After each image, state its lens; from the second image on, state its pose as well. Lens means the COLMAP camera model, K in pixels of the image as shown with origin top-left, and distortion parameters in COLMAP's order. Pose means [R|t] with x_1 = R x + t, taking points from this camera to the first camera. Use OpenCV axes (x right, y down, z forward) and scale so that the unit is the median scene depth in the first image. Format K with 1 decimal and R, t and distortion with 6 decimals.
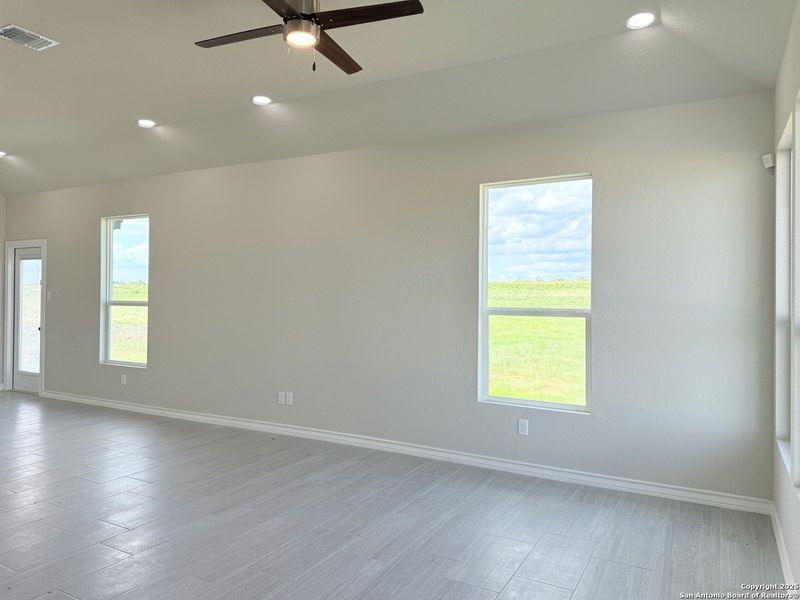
lens RADIAL K [[568.0, 0, 395.3], [0, 568.0, 285.7], [0, 0, 1]] dist [0.049523, -0.051627]
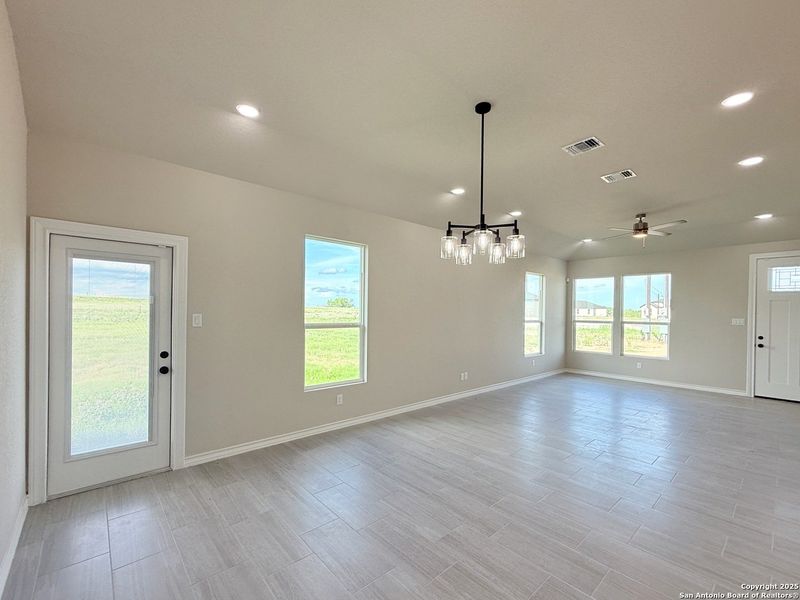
lens RADIAL K [[341.2, 0, 404.5], [0, 341.2, 314.3], [0, 0, 1]] dist [-0.002092, 0.002469]
pose [[0.327658, -0.010506, 0.944738, -1.472139], [-0.023543, 0.999537, 0.019281, -0.006719], [-0.944503, -0.028560, 0.327259, 1.005826]]
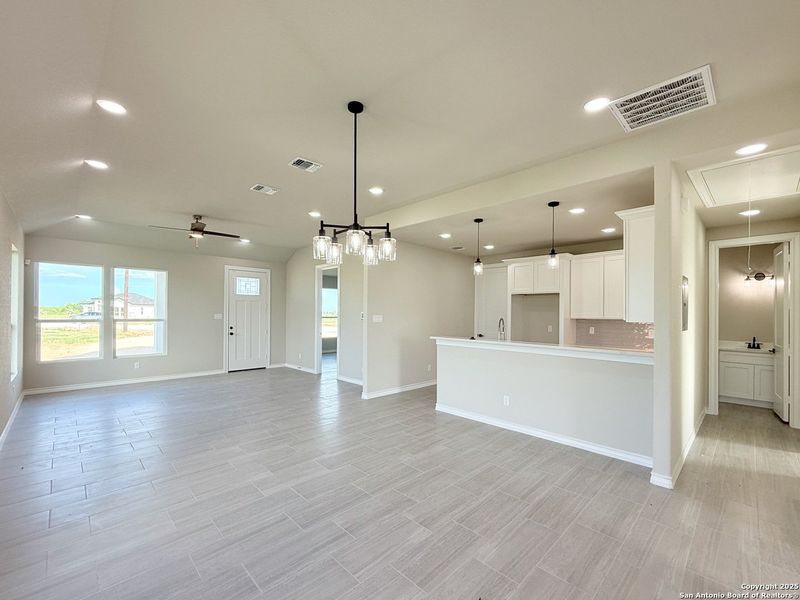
lens RADIAL K [[341.2, 0, 391.0], [0, 341.2, 312.6], [0, 0, 1]] dist [-0.002092, 0.002469]
pose [[-0.953556, -0.015450, 0.300818, -1.125418], [-0.020216, 0.999714, -0.012737, 0.001985], [-0.300535, -0.018227, -0.953597, 1.577835]]
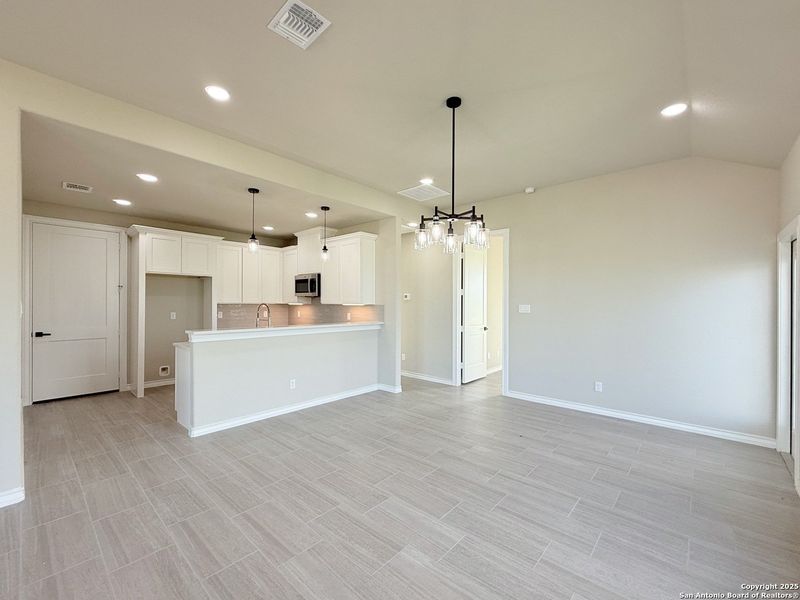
lens RADIAL K [[341.2, 0, 404.9], [0, 341.2, 298.1], [0, 0, 1]] dist [-0.002092, 0.002469]
pose [[-0.218174, -0.023949, -0.975616, -0.315932], [0.006867, 0.999636, -0.026074, 0.012038], [0.975886, -0.012388, -0.217930, 1.119297]]
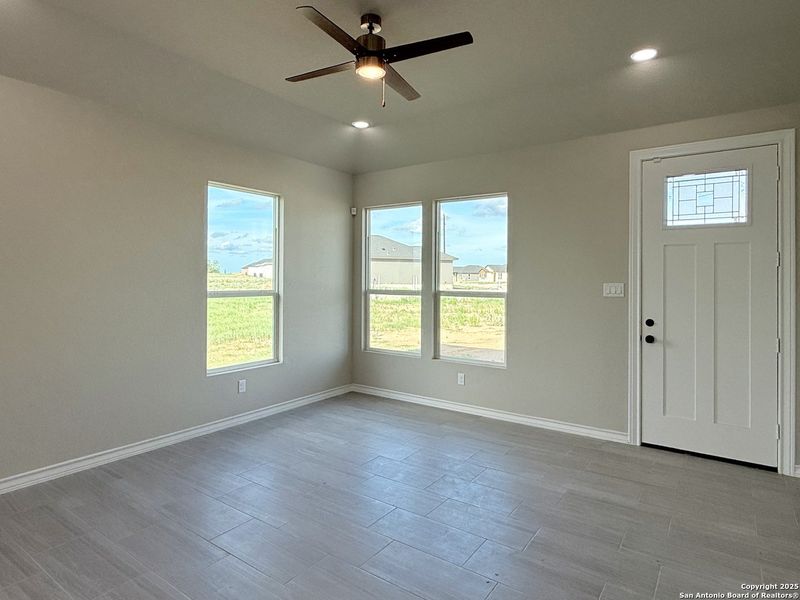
lens RADIAL K [[469.6, 0, 396.8], [0, 469.6, 276.9], [0, 0, 1]] dist [0.019837, -0.004248]
pose [[0.102752, -0.003130, 0.994702, -0.726722], [-0.020545, 0.999775, 0.005269, -0.003600], [-0.994495, -0.020978, 0.102664, 0.532023]]
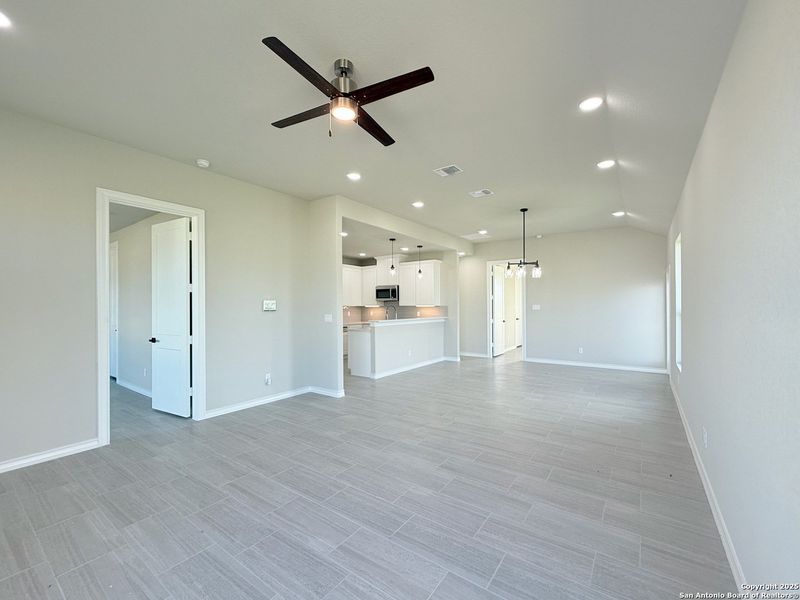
lens RADIAL K [[341.2, 0, 402.7], [0, 341.2, 298.9], [0, 0, 1]] dist [-0.002092, 0.002469]
pose [[-0.115114, -0.029051, -0.992927, 0.389380], [0.016355, 0.999381, -0.031136, 0.019226], [0.993218, -0.019824, -0.114568, 0.772786]]
